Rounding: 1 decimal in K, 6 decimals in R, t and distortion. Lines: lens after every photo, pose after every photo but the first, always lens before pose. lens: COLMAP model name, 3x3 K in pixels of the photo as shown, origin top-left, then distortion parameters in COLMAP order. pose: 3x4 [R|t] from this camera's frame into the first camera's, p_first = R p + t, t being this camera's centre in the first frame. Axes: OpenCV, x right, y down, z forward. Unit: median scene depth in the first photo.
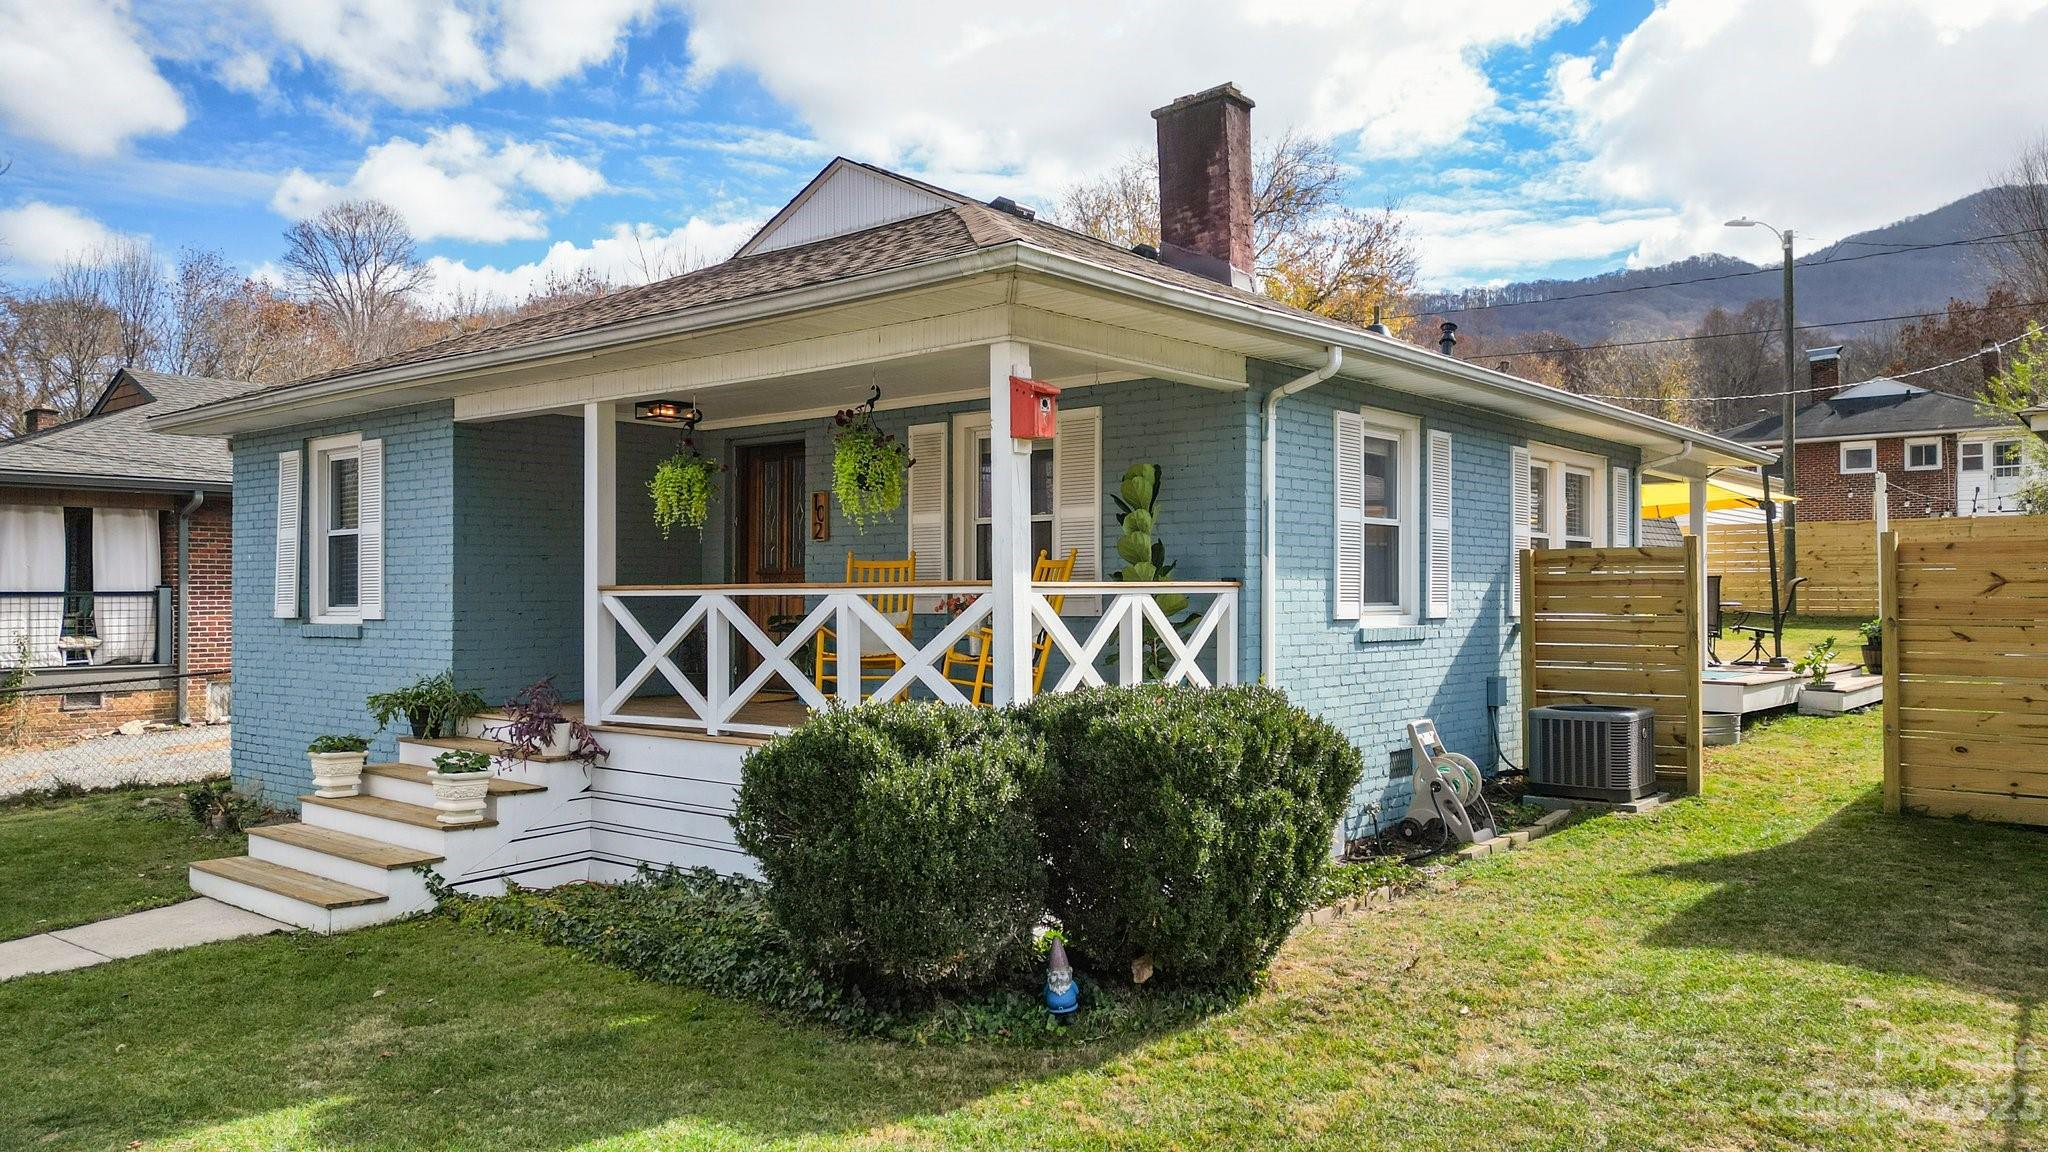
lens RADIAL K [[1413.0, 0, 1016.0], [0, 1413.0, 572.5], [0, 0, 1]] dist [0.061421, -0.016504]
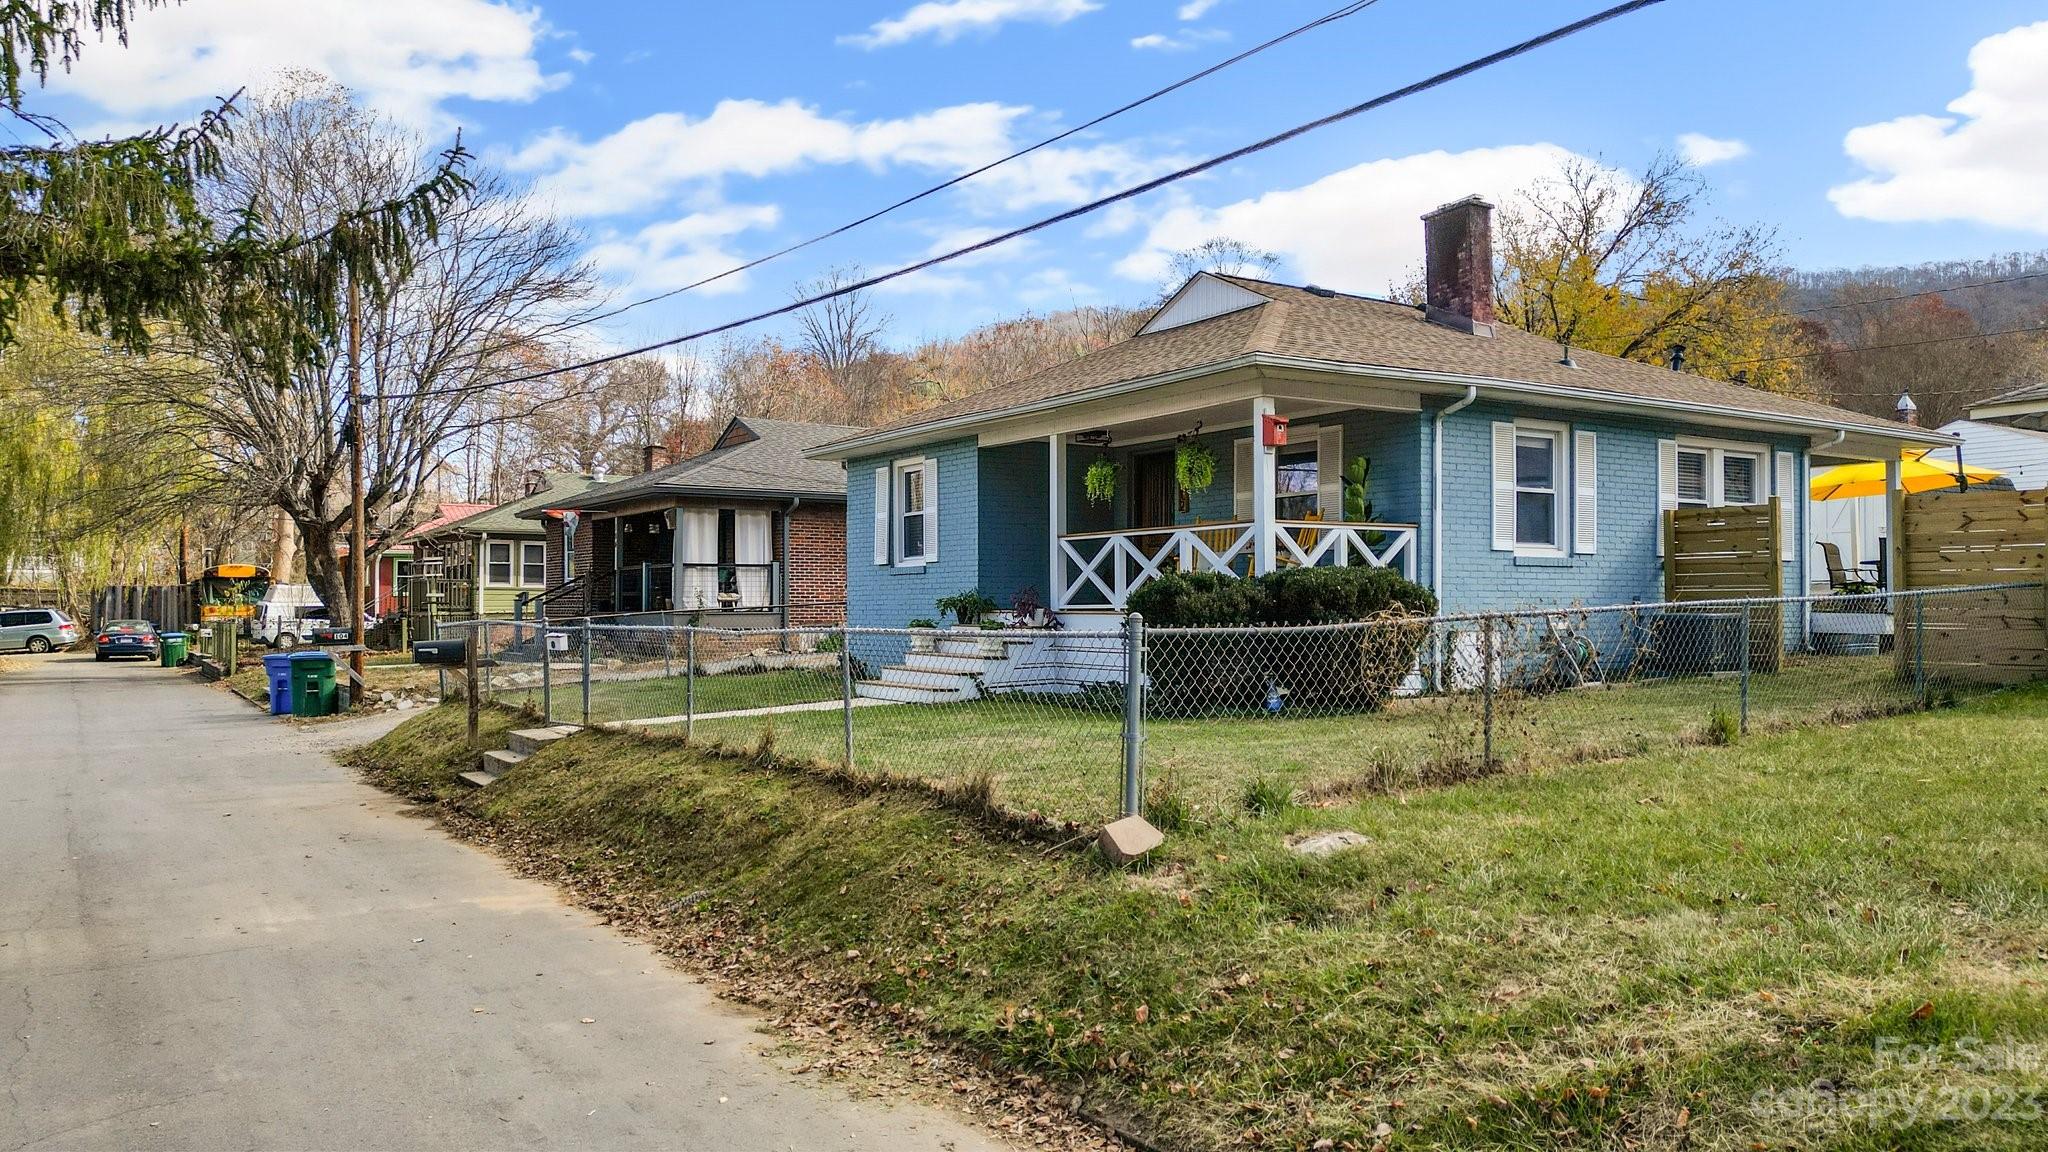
lens RADIAL K [[1413.0, 0, 1023.0], [0, 1413.0, 579.7], [0, 0, 1]] dist [0.061421, -0.016504]
pose [[0.957425, -0.003903, -0.288656, 0.184475], [0.003093, 0.999990, -0.003263, 0.072727], [0.288666, 0.002231, 0.957427, -0.738717]]
